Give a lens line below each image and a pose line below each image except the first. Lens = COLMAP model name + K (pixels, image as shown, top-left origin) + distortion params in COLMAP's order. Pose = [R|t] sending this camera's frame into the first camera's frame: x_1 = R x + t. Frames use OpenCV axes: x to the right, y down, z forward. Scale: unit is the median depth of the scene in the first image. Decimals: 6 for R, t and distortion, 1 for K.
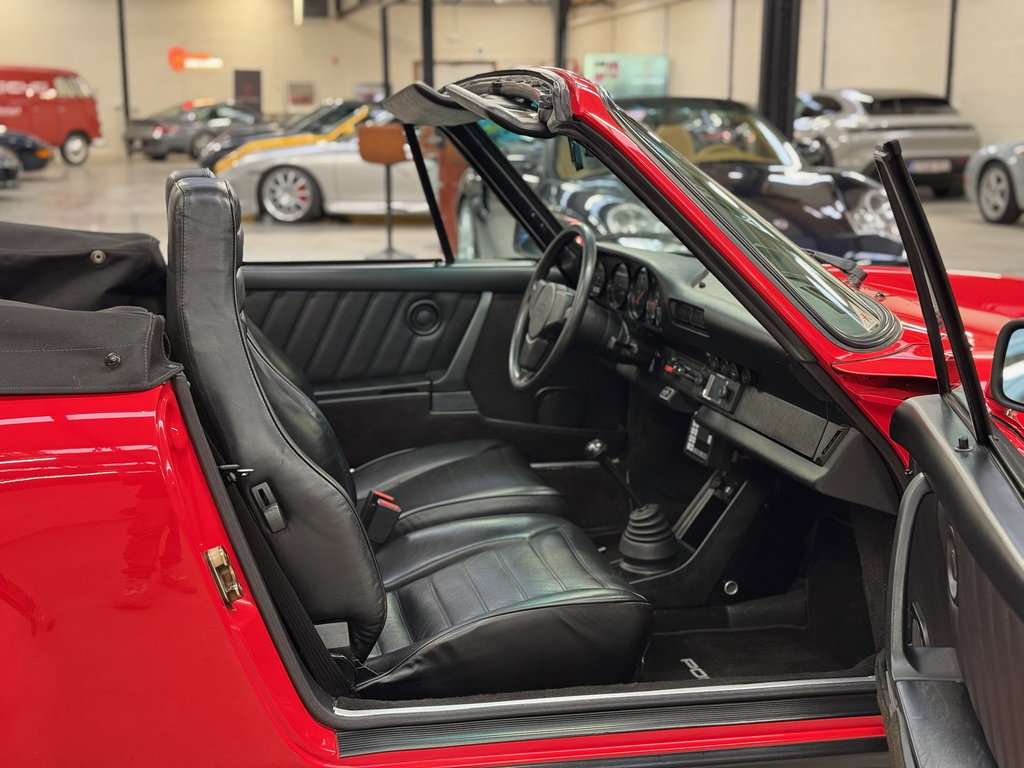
lens RADIAL K [[1425.4, 0, 521.7], [0, 1425.4, 383.2], [0, 0, 1]] dist [0.120433, 0.000000]
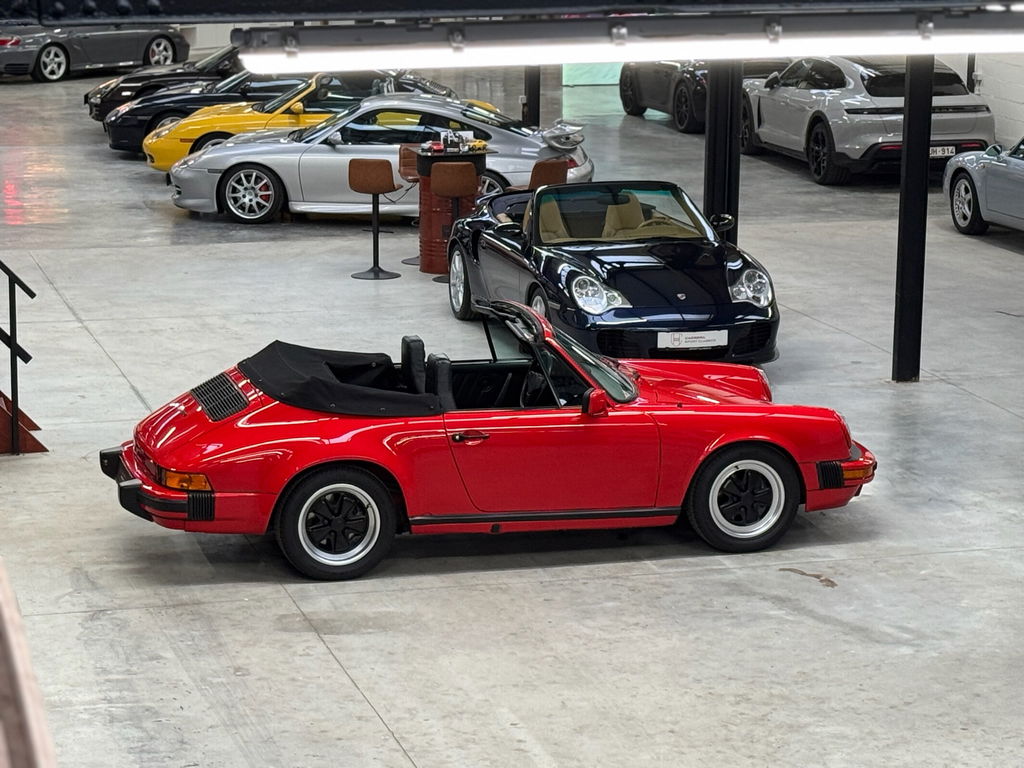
lens RADIAL K [[2725.6, 0, 520.1], [0, 2725.6, 389.2], [0, 0, 1]] dist [0.103262, 0.000000]
pose [[0.999656, 0.002301, 0.026111, -0.033452], [-0.002555, 0.999950, 0.009704, -0.020693], [-0.026087, -0.009767, 0.999612, -0.964815]]
